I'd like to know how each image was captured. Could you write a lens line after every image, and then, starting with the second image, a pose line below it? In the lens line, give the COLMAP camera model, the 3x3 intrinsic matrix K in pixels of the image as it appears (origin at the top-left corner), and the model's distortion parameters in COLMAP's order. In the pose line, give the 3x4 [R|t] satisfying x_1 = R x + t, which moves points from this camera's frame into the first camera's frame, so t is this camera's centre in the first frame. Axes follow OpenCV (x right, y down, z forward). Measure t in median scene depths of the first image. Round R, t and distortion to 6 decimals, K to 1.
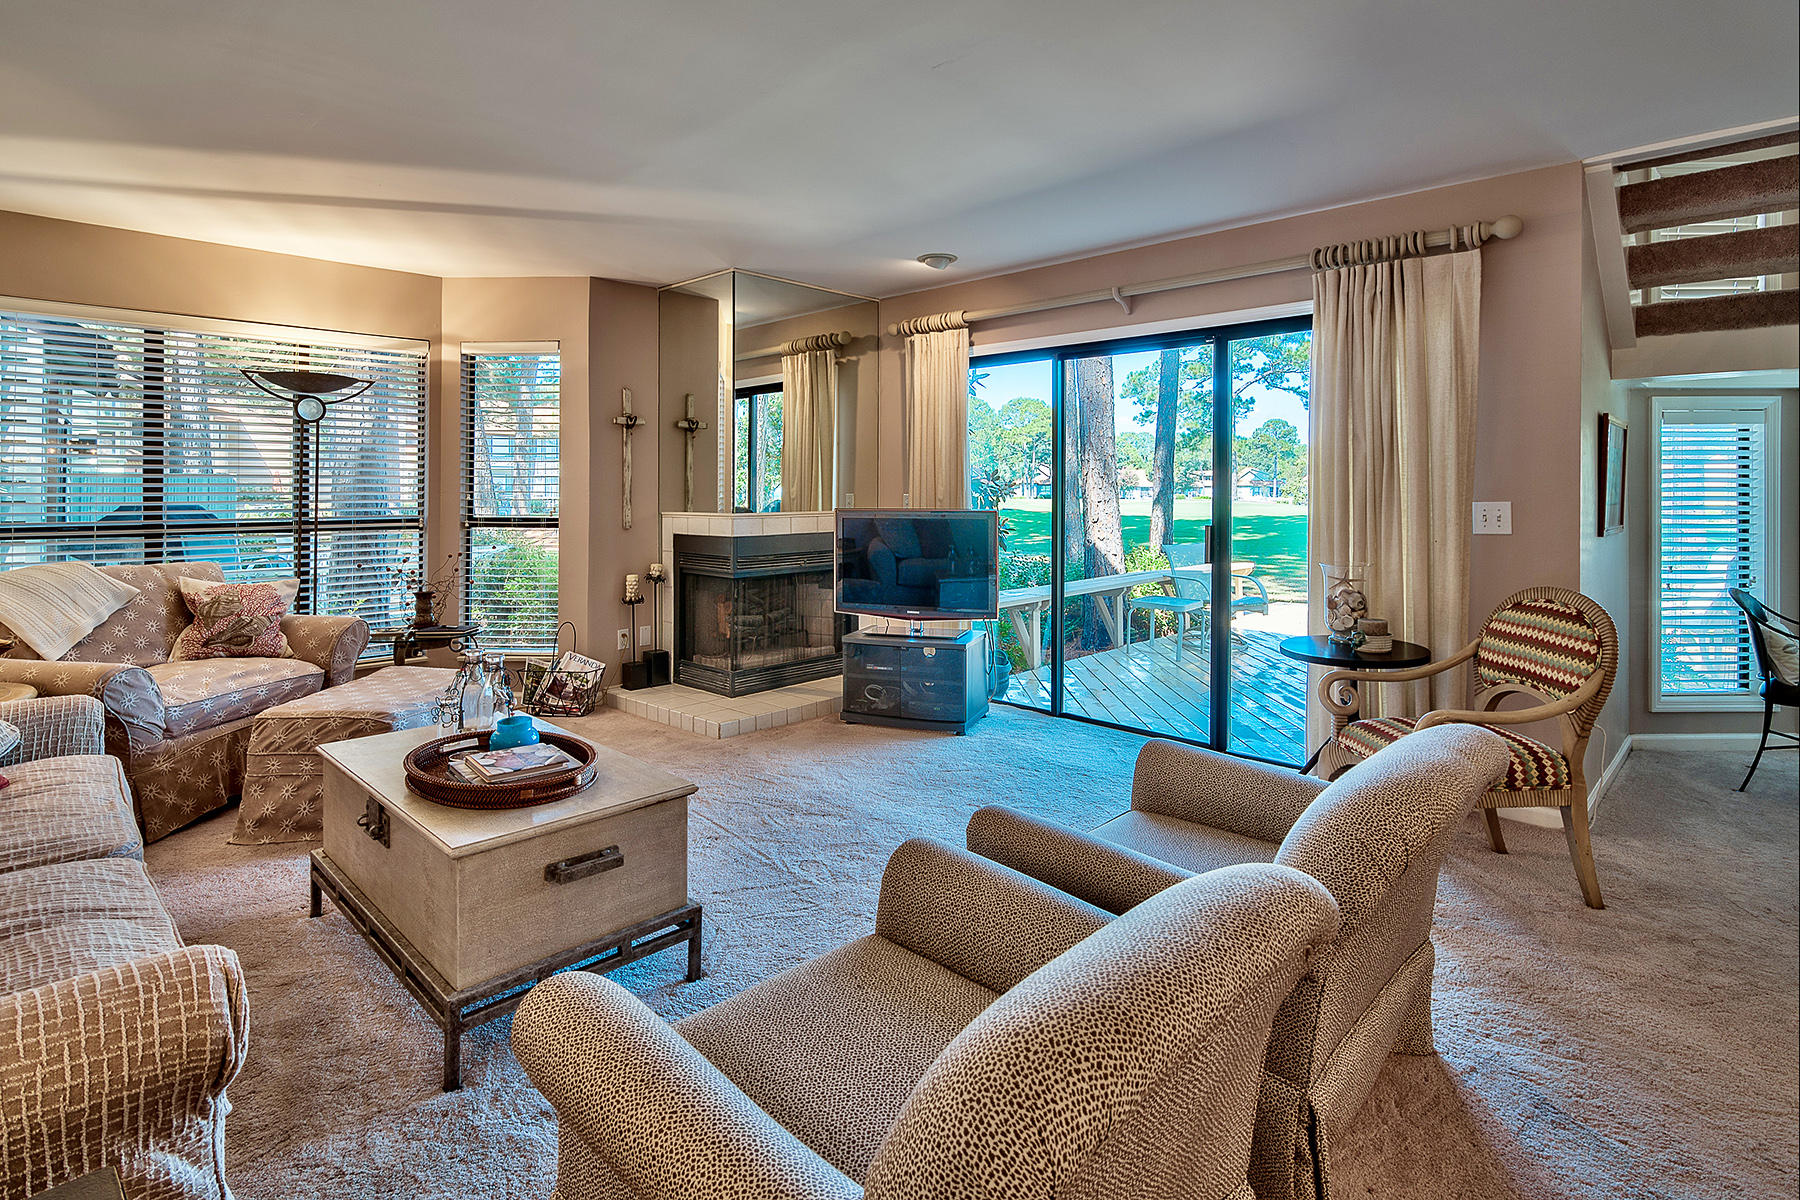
lens RADIAL K [[911.3, 0, 889.9], [0, 911.3, 495.4], [0, 0, 1]] dist [-0.001614, -0.000290]
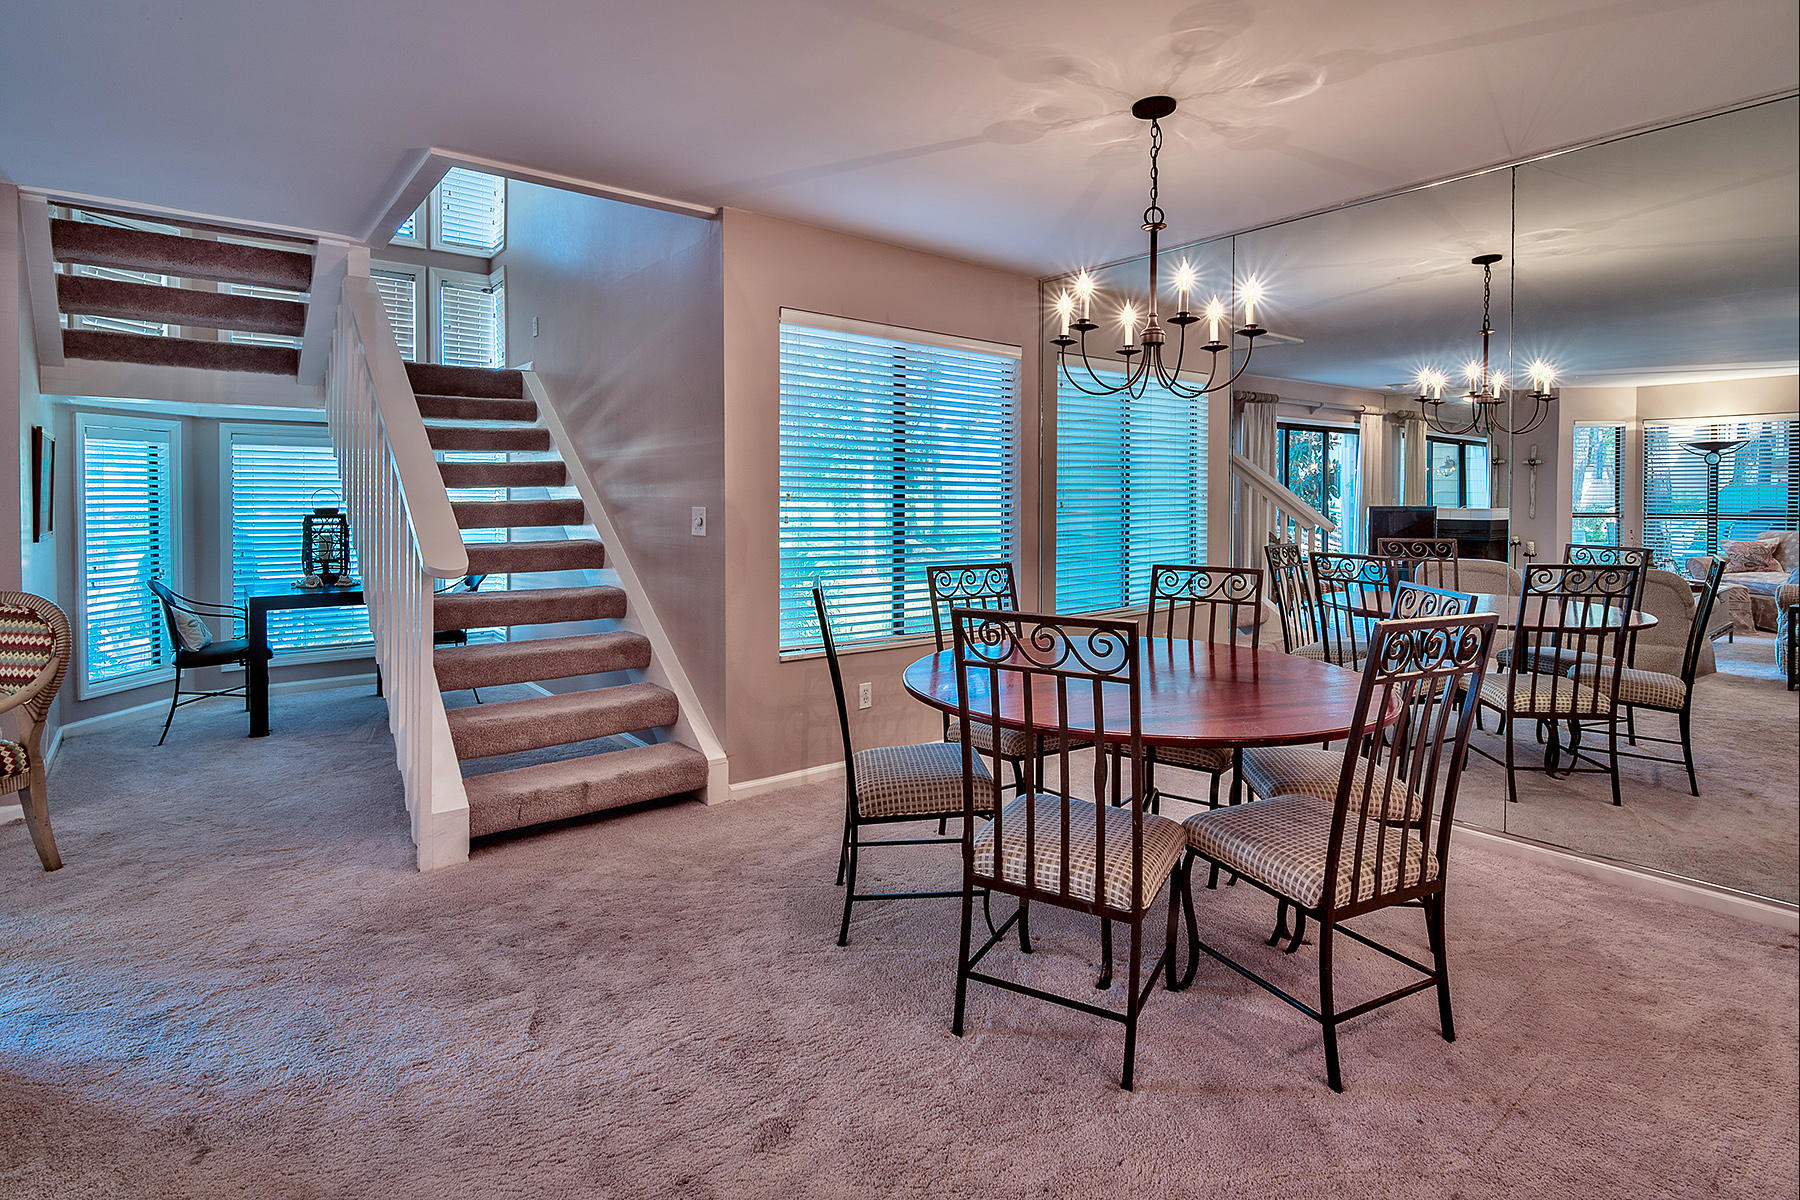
lens RADIAL K [[911.3, 0, 889.9], [0, 911.3, 495.4], [0, 0, 1]] dist [-0.001614, -0.000290]
pose [[0.119244, -0.000959, 0.992865, -0.142620], [0.009003, 0.999959, -0.000115, -0.000452], [-0.992824, 0.008952, 0.119248, -0.107919]]
